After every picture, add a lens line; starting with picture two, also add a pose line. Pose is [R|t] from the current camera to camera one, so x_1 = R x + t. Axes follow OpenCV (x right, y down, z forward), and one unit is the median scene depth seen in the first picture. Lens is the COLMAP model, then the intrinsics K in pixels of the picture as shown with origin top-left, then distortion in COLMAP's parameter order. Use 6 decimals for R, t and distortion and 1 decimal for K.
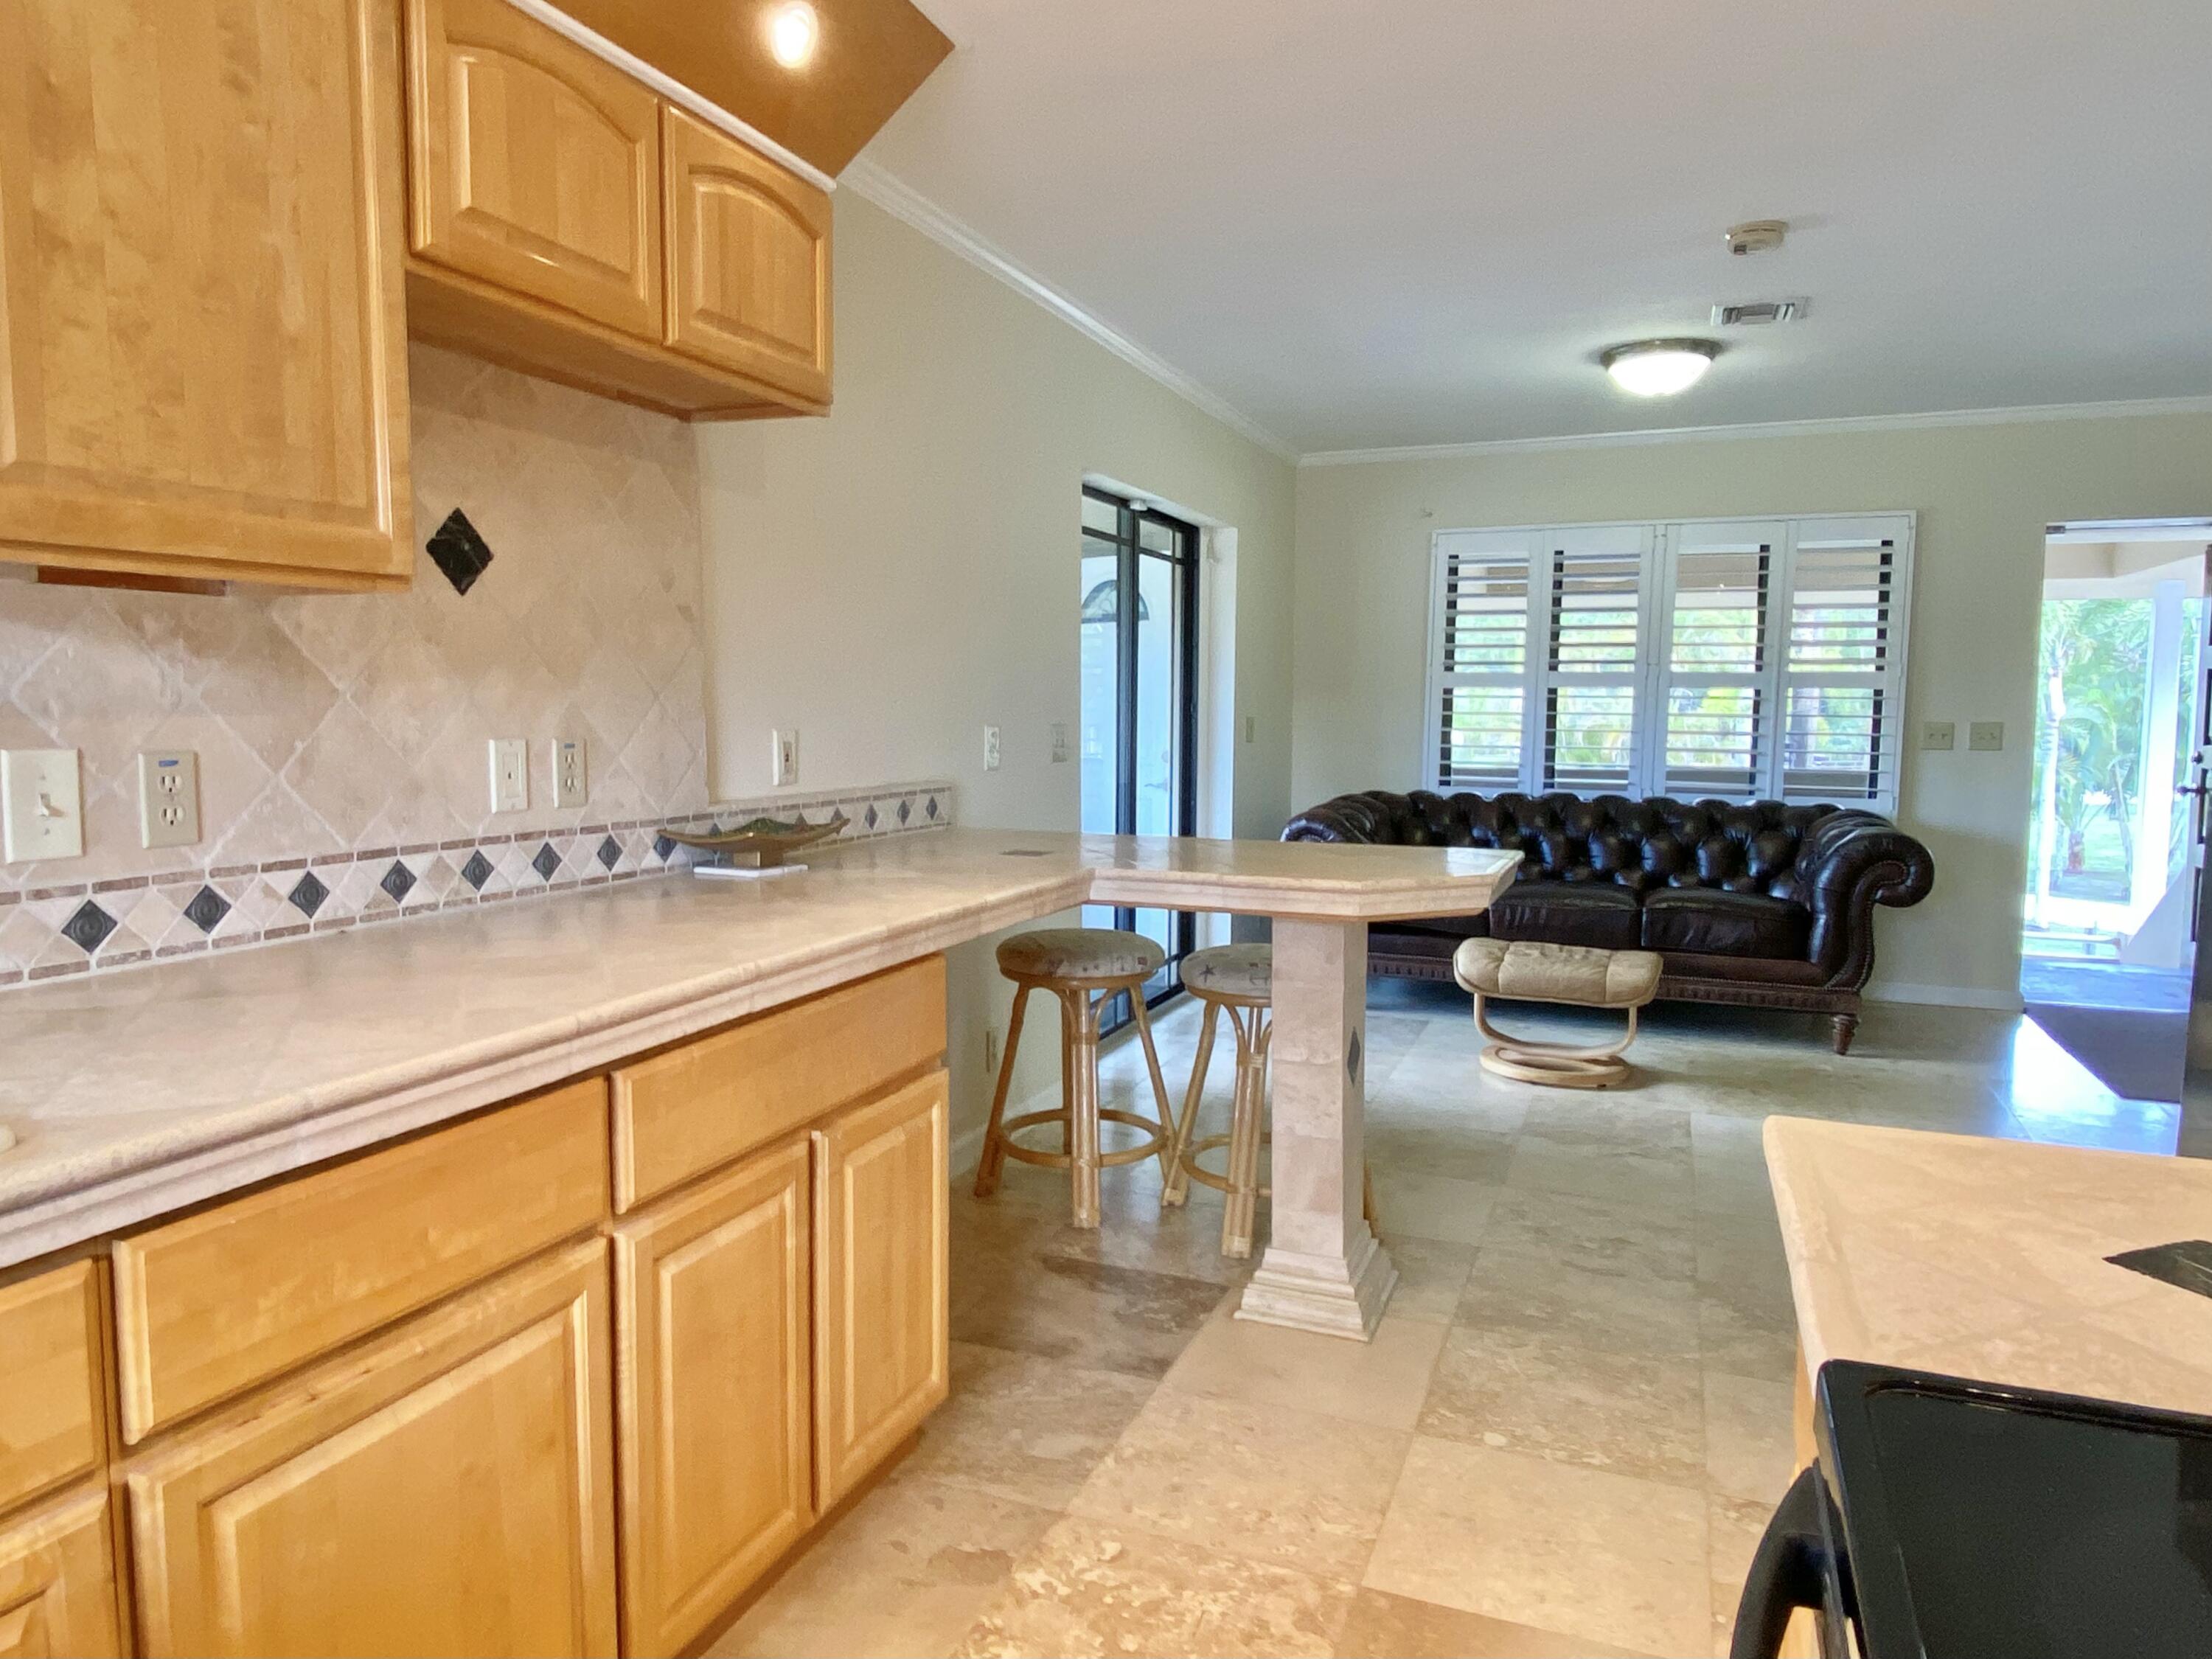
lens RADIAL K [[1417.4, 0, 1107.7], [0, 1417.4, 818.8], [0, 0, 1]] dist [0.069886, -0.080661]
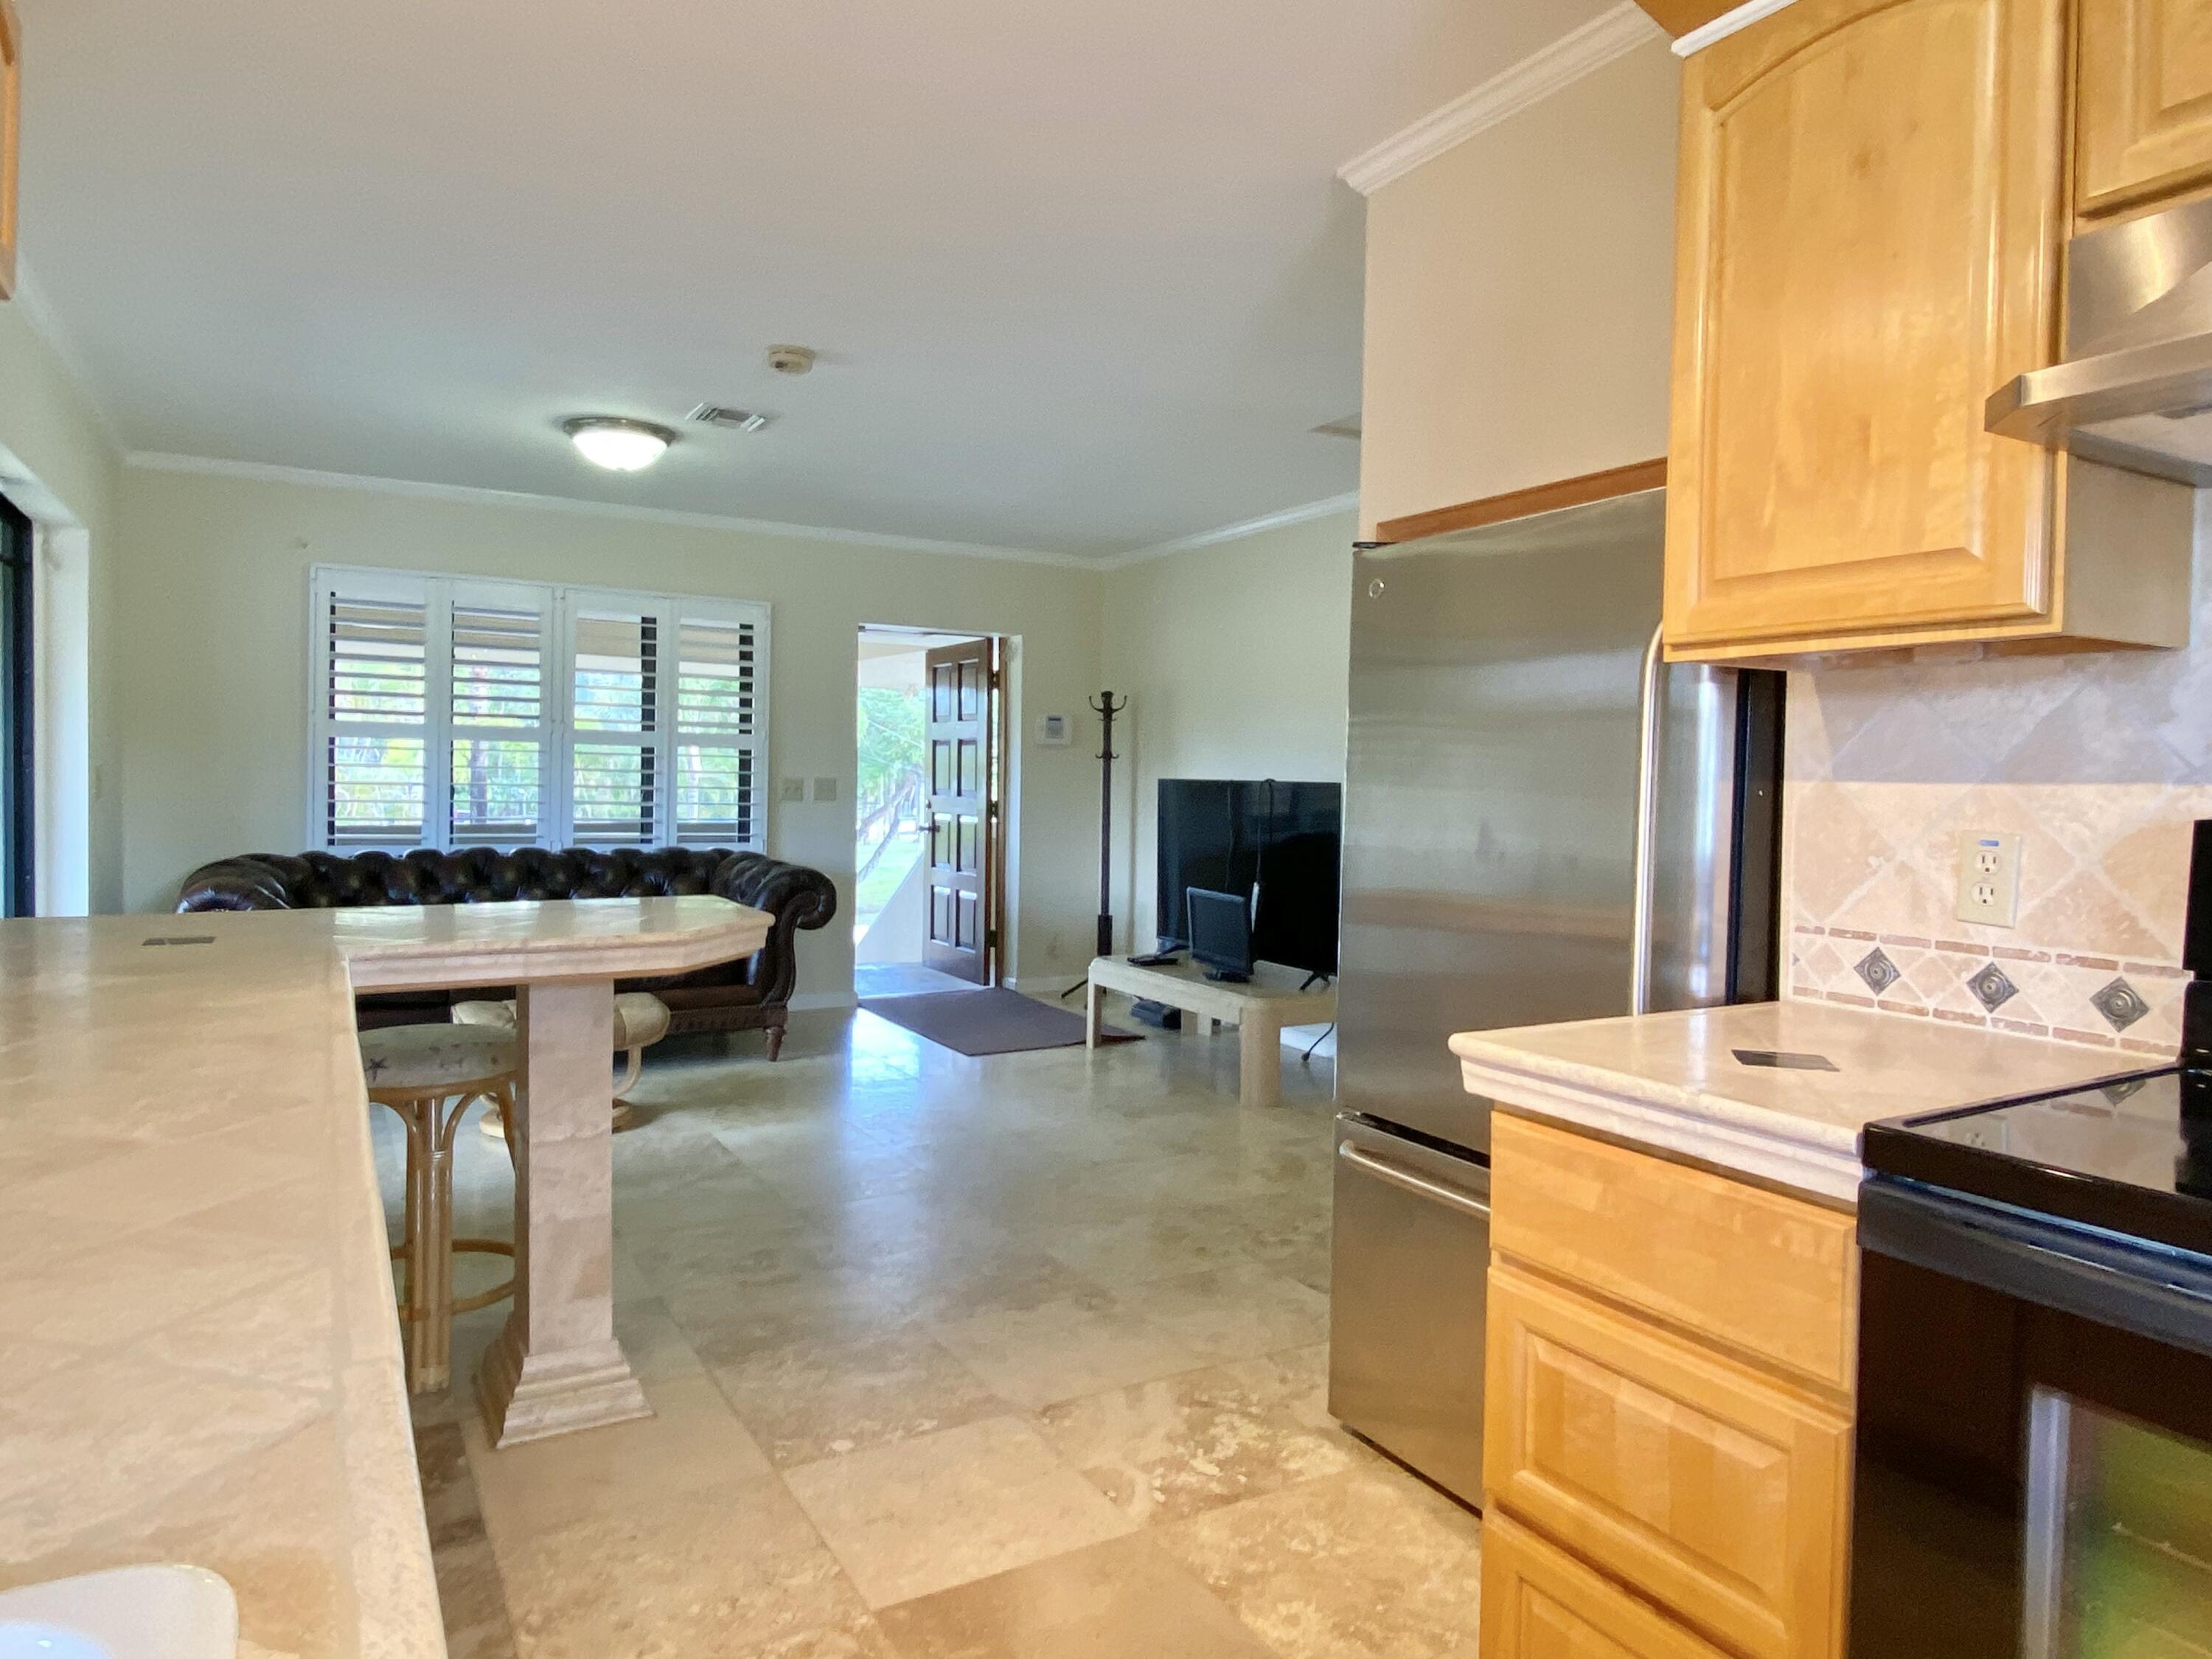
lens RADIAL K [[1358.7, 0, 1106.3], [0, 1358.7, 820.3], [0, 0, 1]] dist [0.062951, -0.069942]
pose [[0.618994, -0.021578, 0.785099, -0.164186], [0.051230, 0.998603, -0.012946, -0.002782], [-0.783723, 0.048234, 0.619234, 0.080369]]
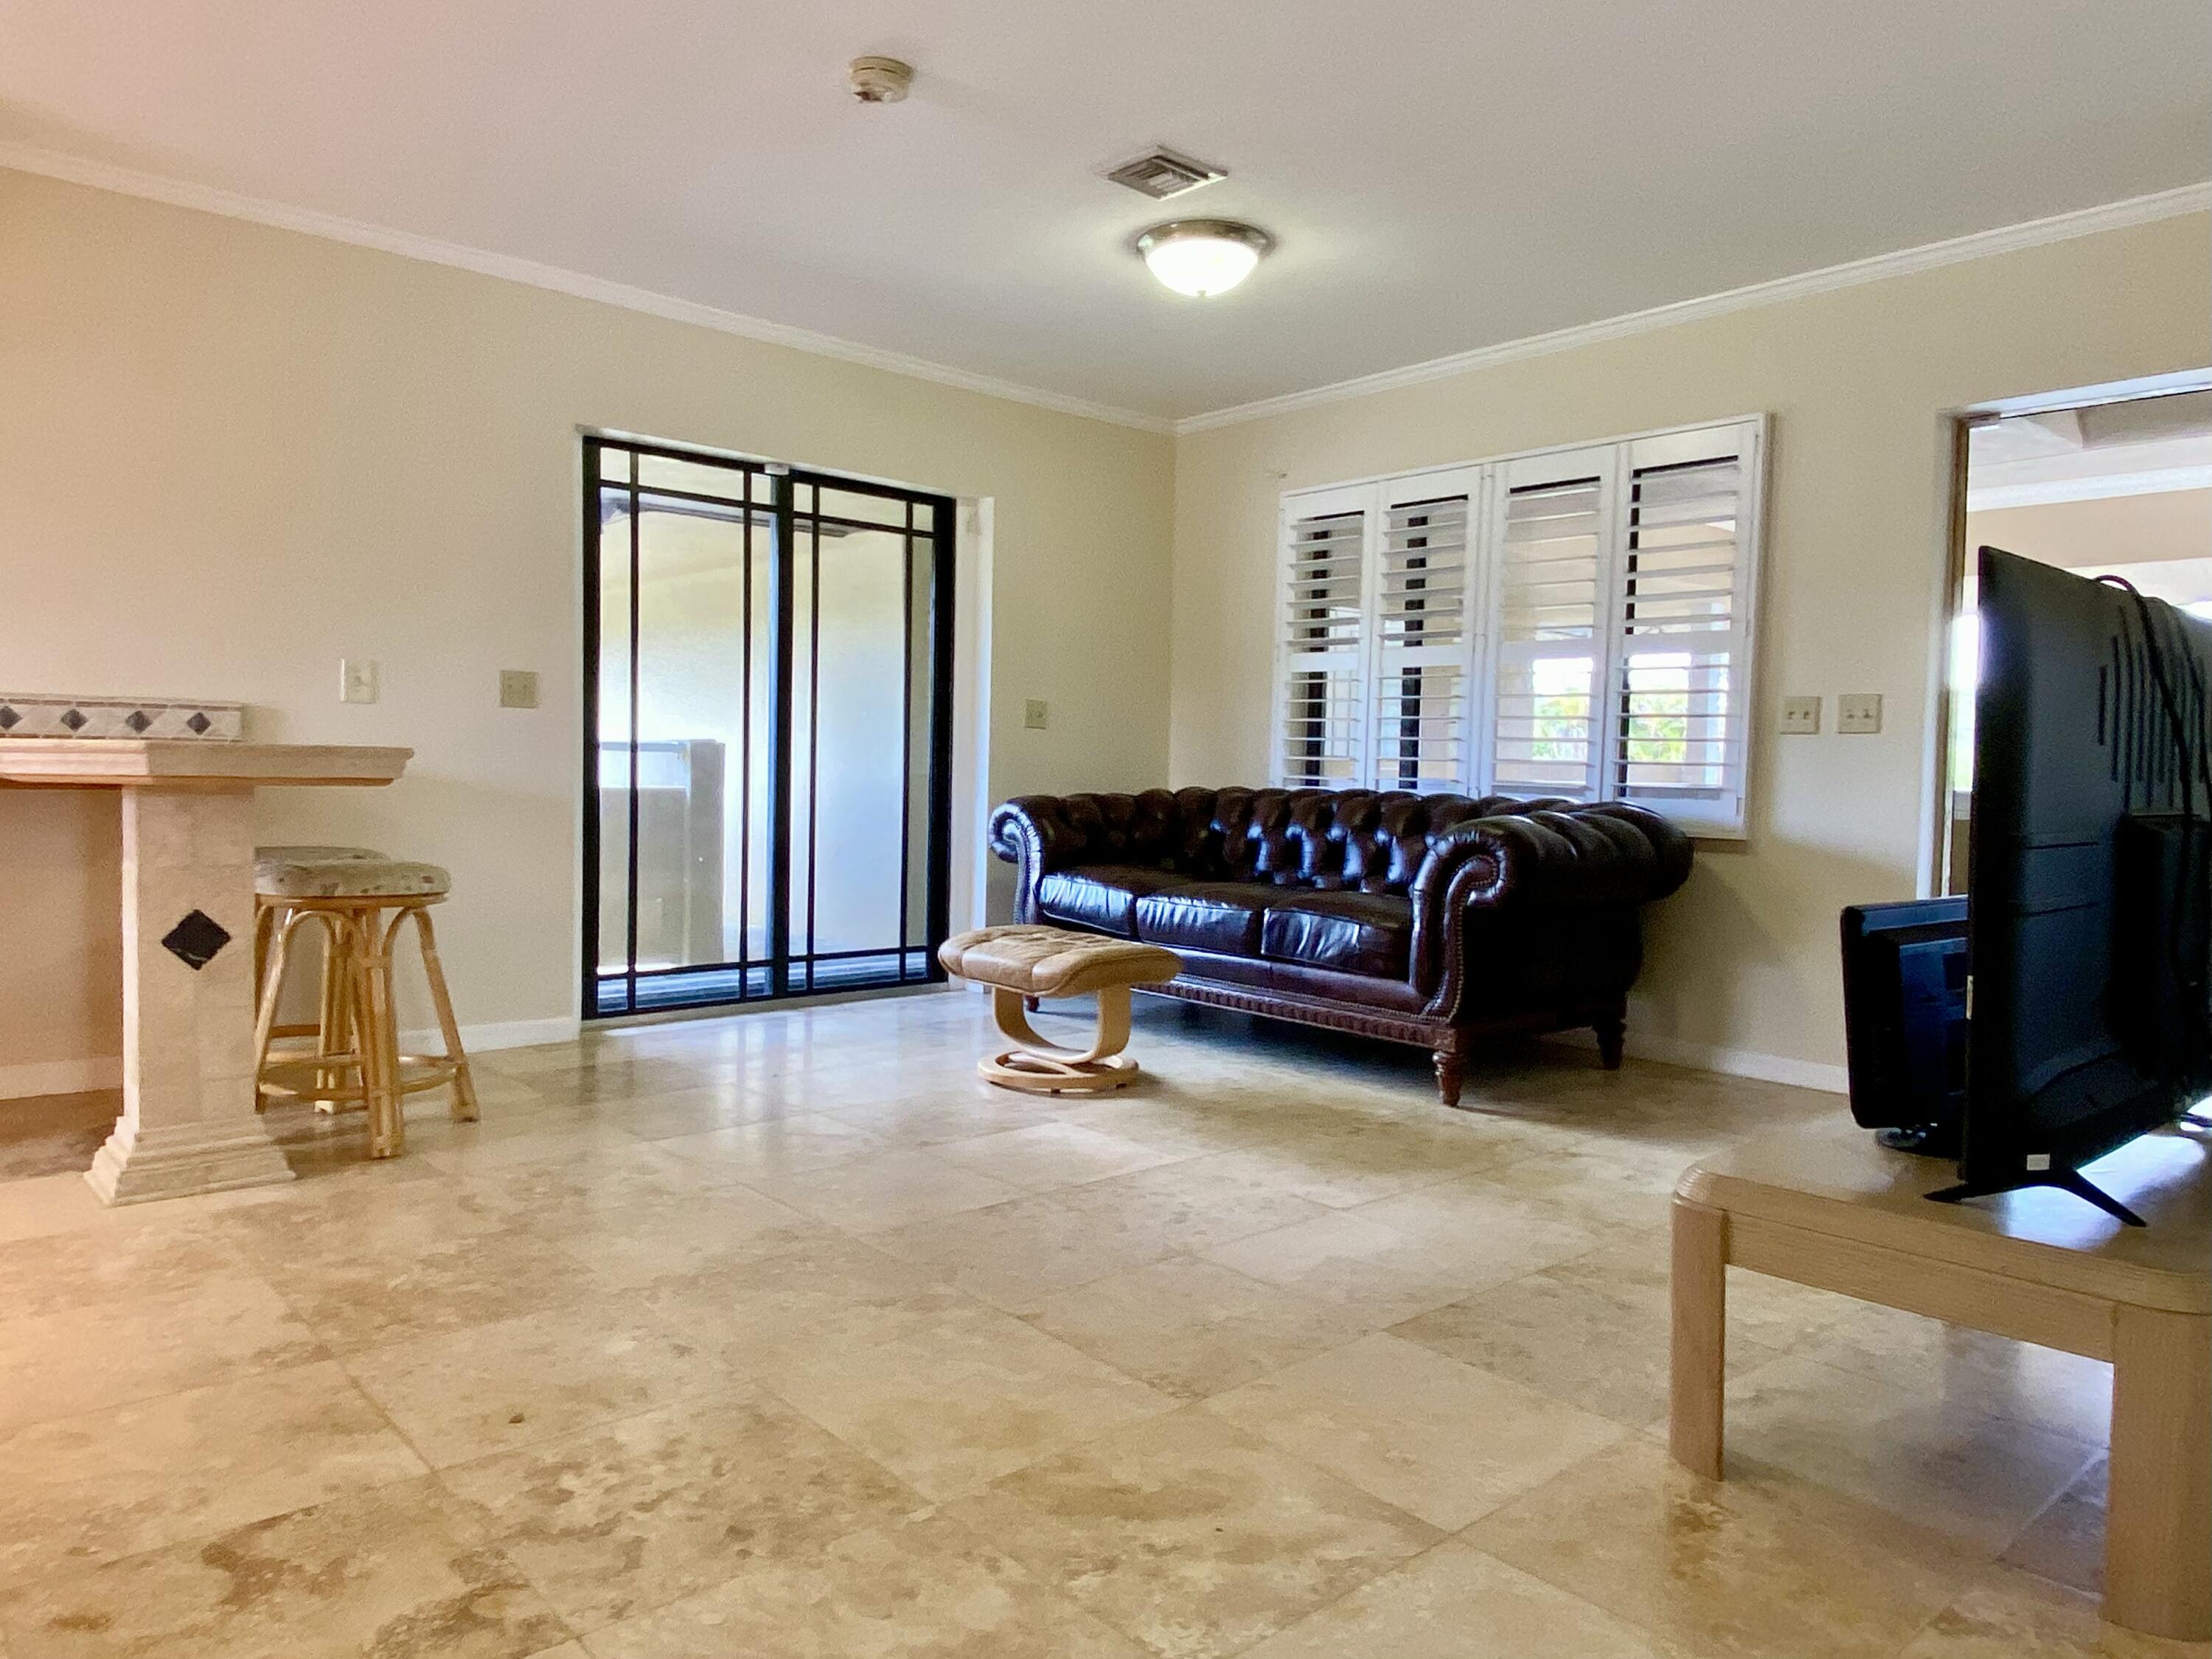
lens RADIAL K [[1473.3, 0, 1104.6], [0, 1473.3, 829.7], [0, 0, 1]] dist [0.072261, -0.089064]
pose [[0.893449, 0.032331, -0.448000, 0.607645], [-0.053041, 0.998022, -0.033755, 0.045425], [0.446022, 0.053921, 0.893396, 0.167336]]
